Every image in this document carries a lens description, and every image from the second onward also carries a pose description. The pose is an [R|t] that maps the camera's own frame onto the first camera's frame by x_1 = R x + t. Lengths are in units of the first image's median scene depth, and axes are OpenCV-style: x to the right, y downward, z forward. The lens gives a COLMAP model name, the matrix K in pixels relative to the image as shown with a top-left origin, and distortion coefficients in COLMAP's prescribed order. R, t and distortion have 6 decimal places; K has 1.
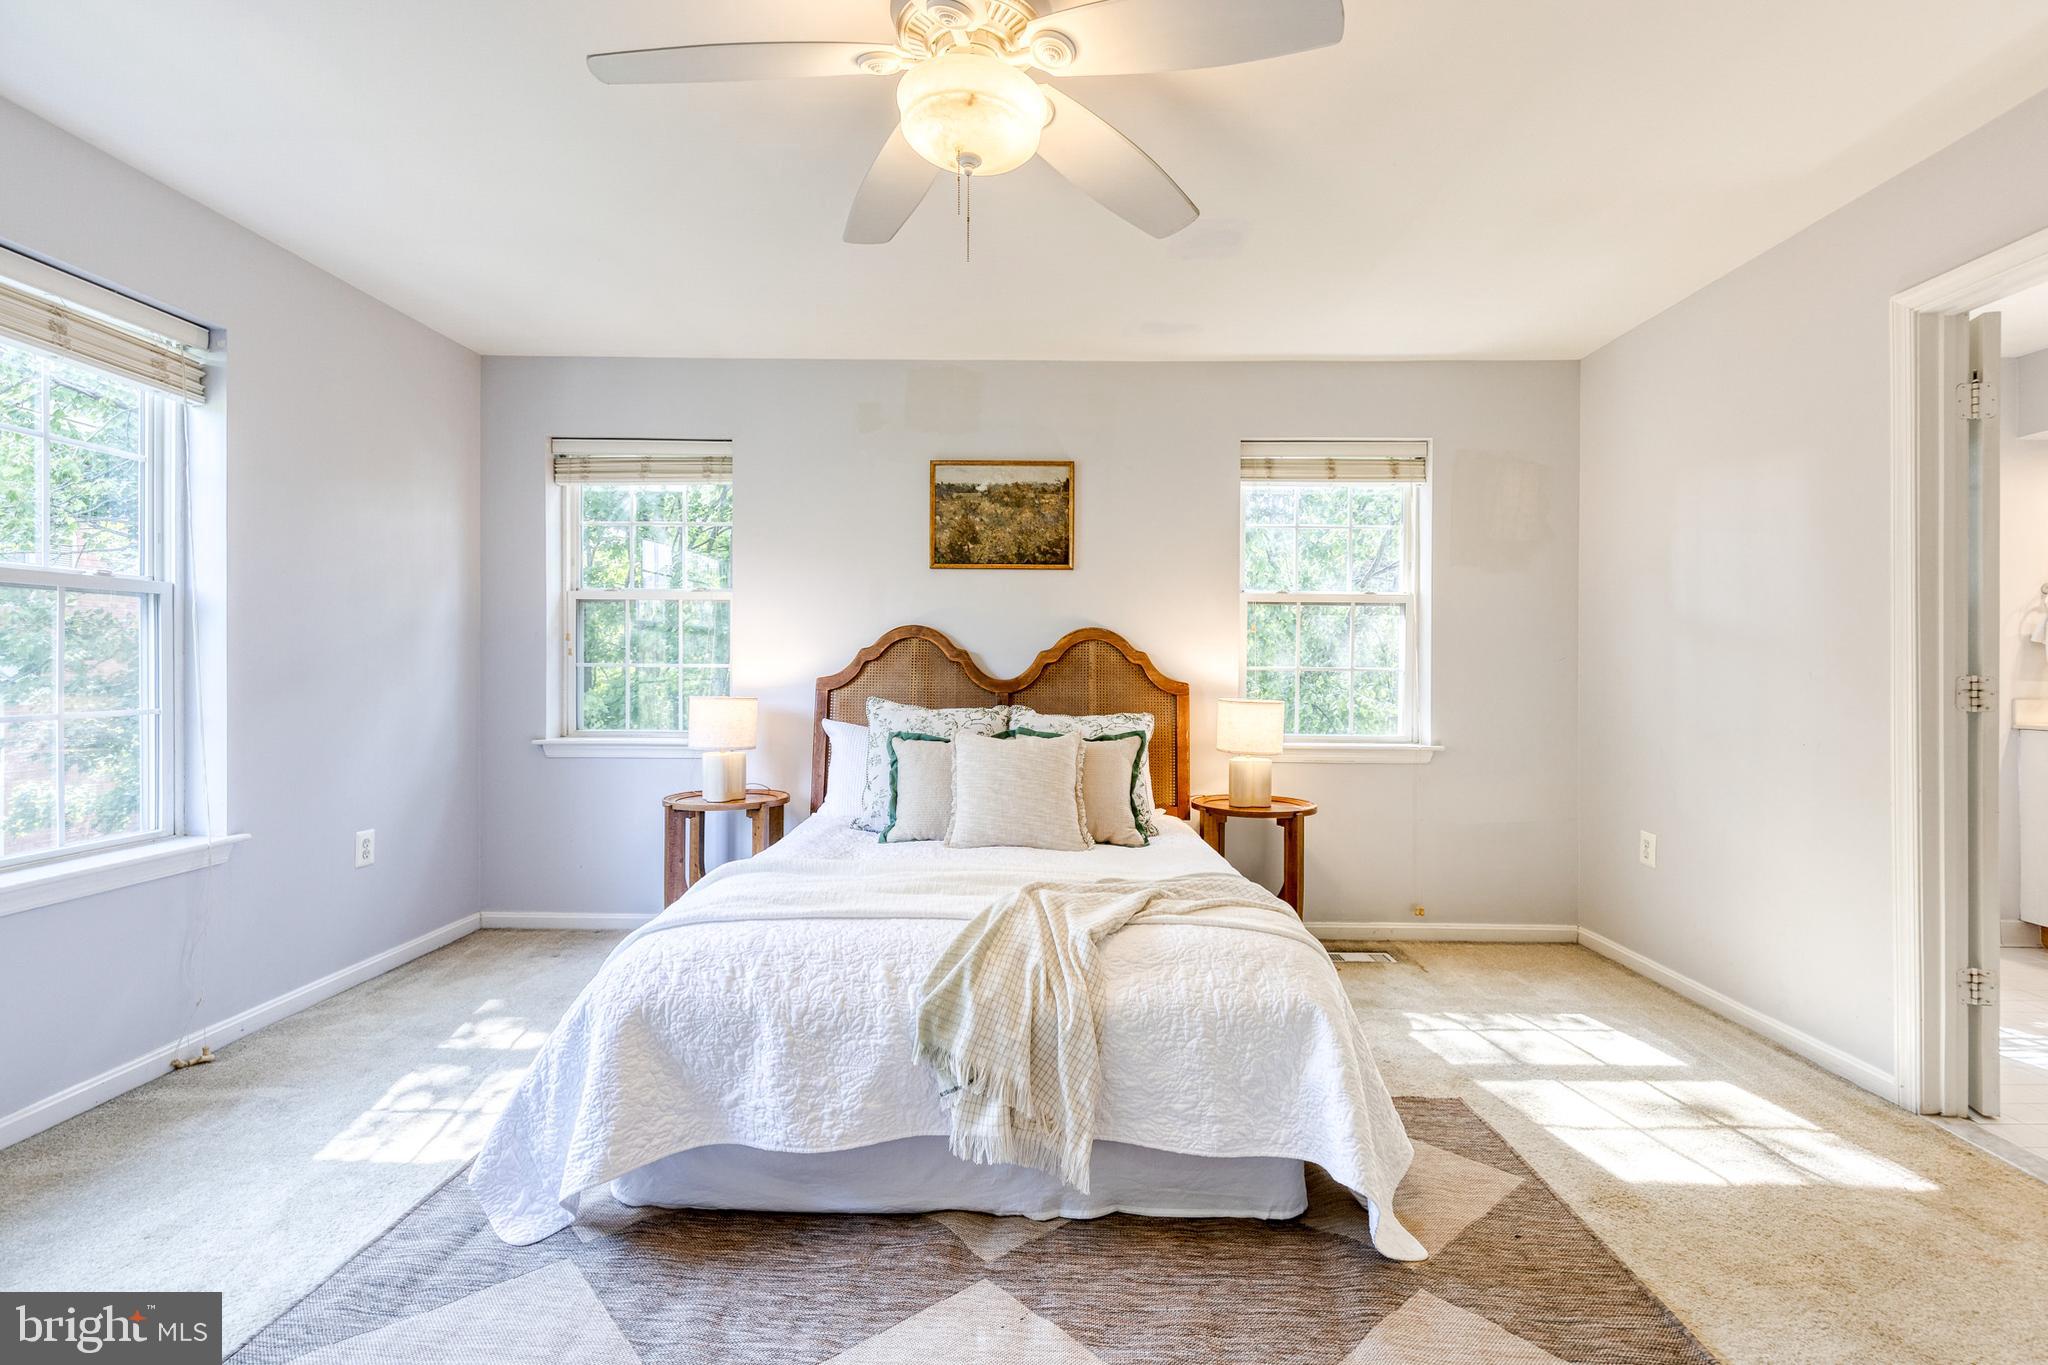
lens RADIAL K [[938.5, 0, 1040.3], [0, 938.5, 673.2], [0, 0, 1]] dist [0.009088, -0.001050]
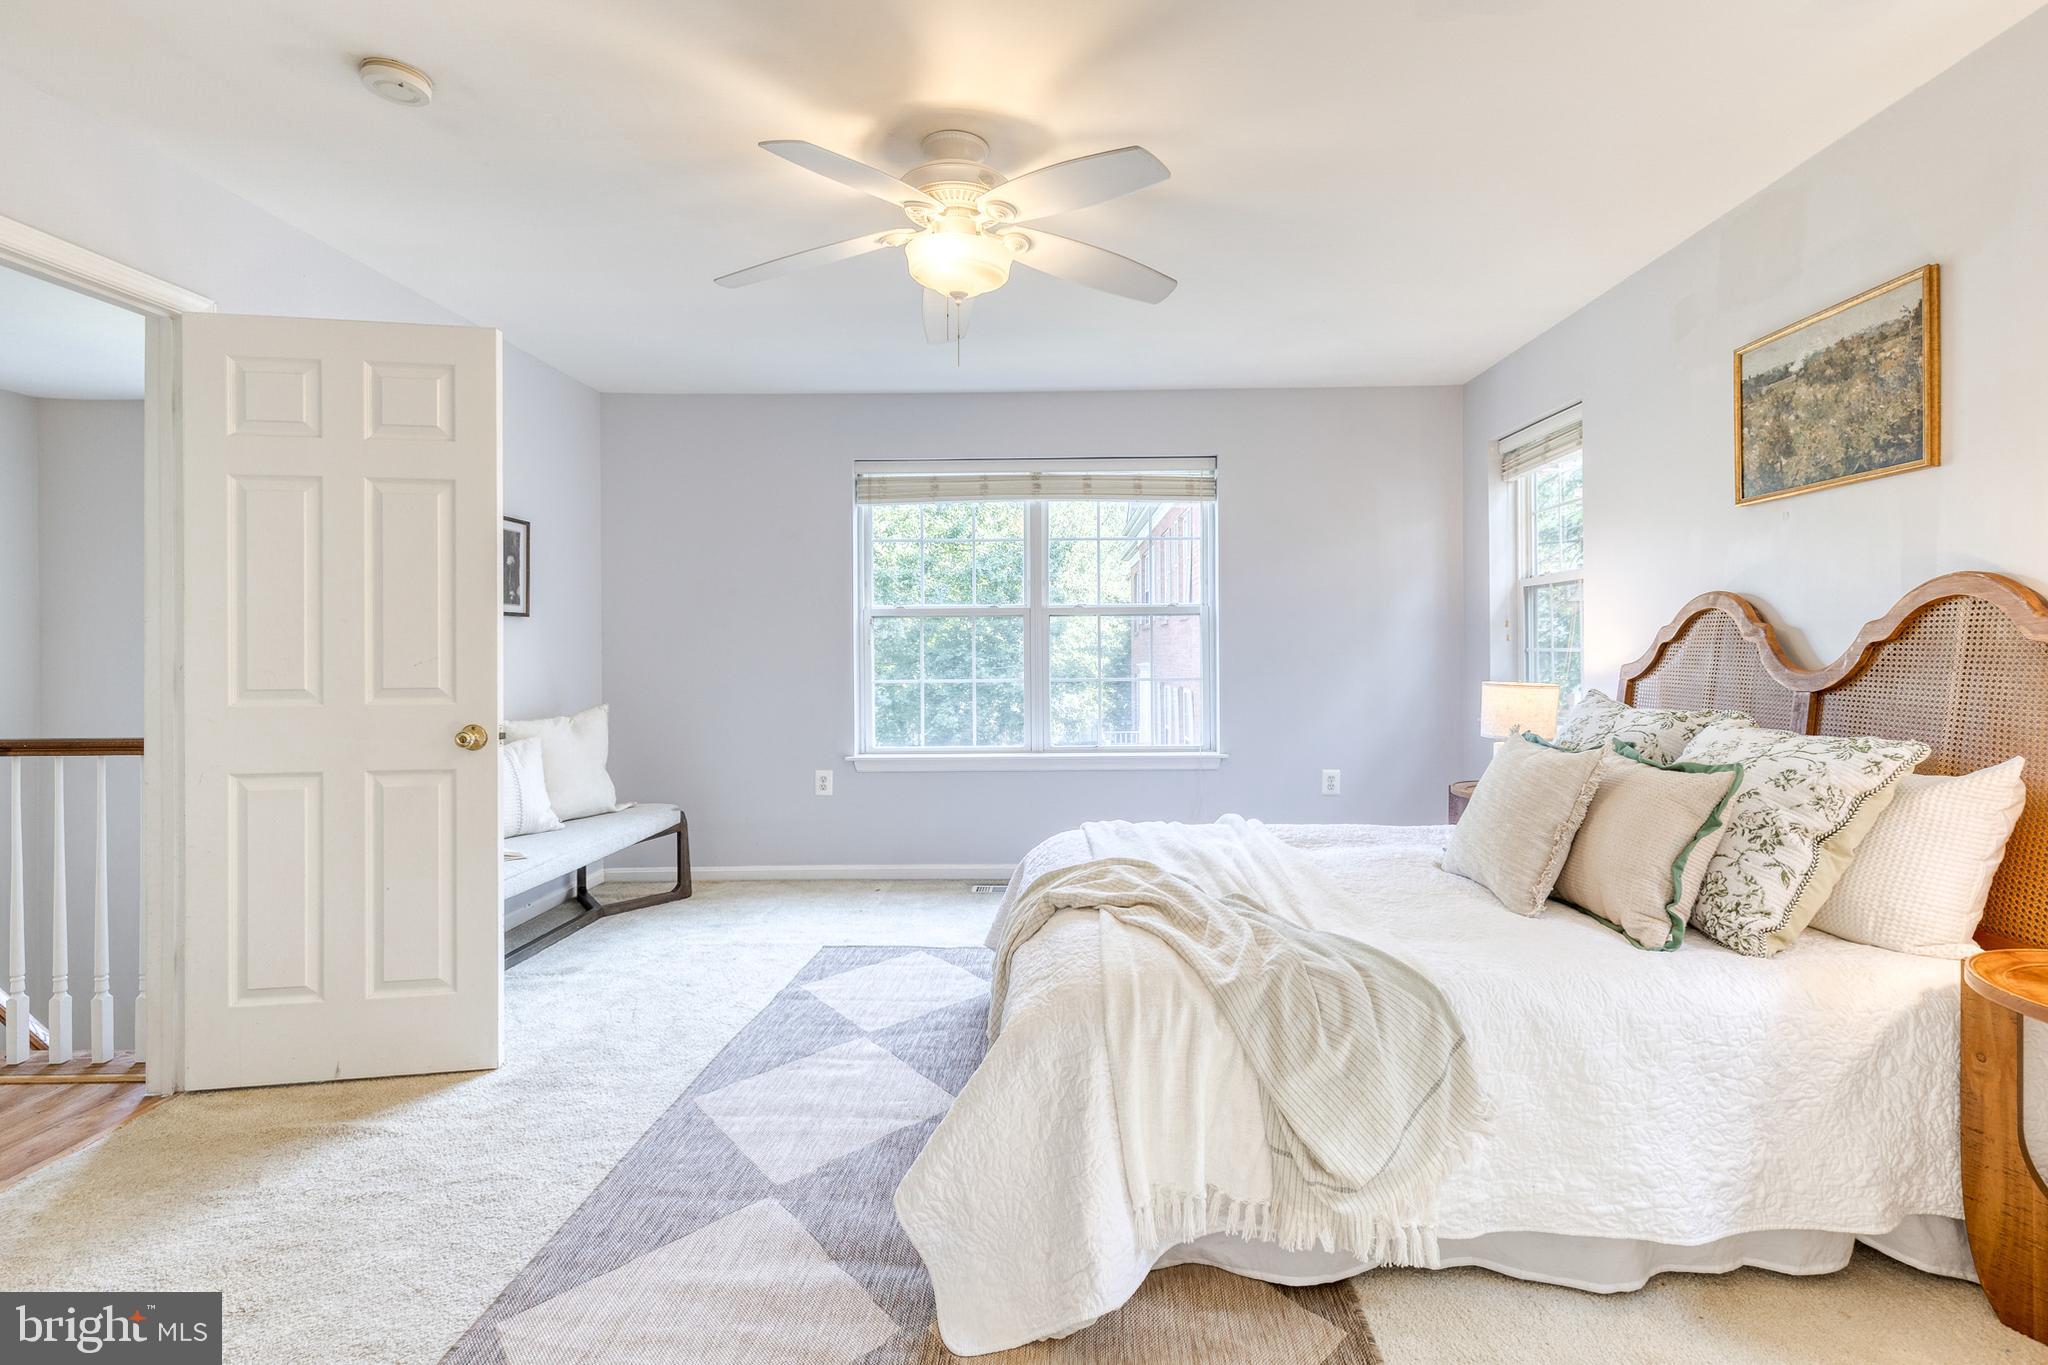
lens RADIAL K [[938.5, 0, 1061.1], [0, 938.5, 658.4], [0, 0, 1]] dist [0.009088, -0.001050]
pose [[-0.000777, 0.002897, -0.999996, 0.578017], [0.000545, 0.999996, 0.002896, -0.002649], [1.000000, -0.000542, -0.000779, 0.506609]]
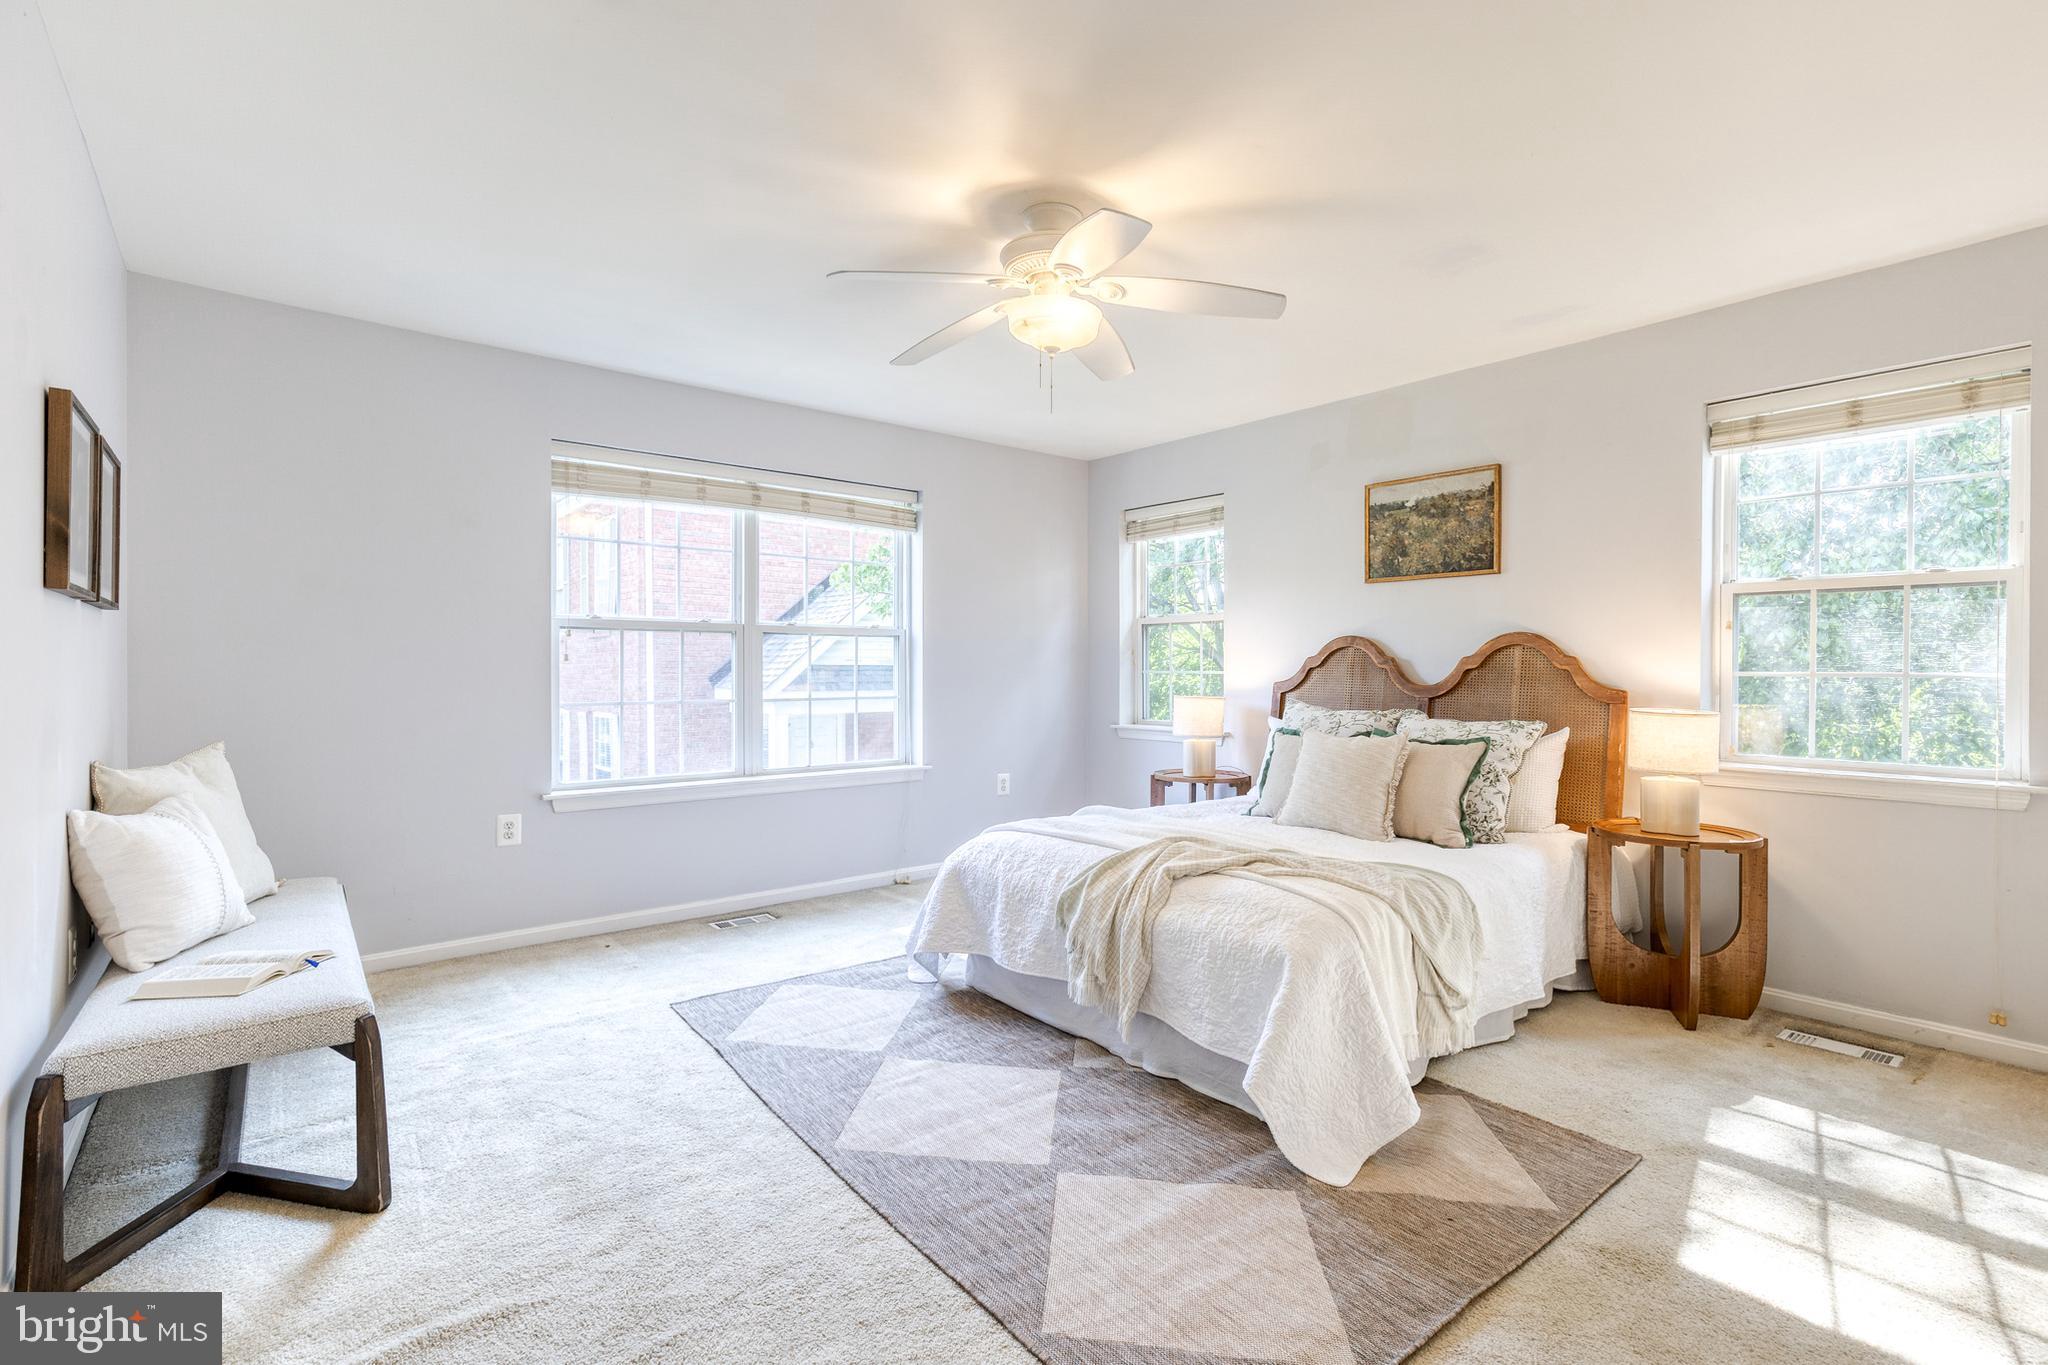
lens RADIAL K [[938.5, 0, 1038.2], [0, 938.5, 687.5], [0, 0, 1]] dist [0.009088, -0.001050]
pose [[0.647097, 0.009547, -0.762348, 0.479251], [-0.002825, 0.999945, 0.010124, 0.000510], [0.762403, -0.004398, 0.647088, -0.008419]]
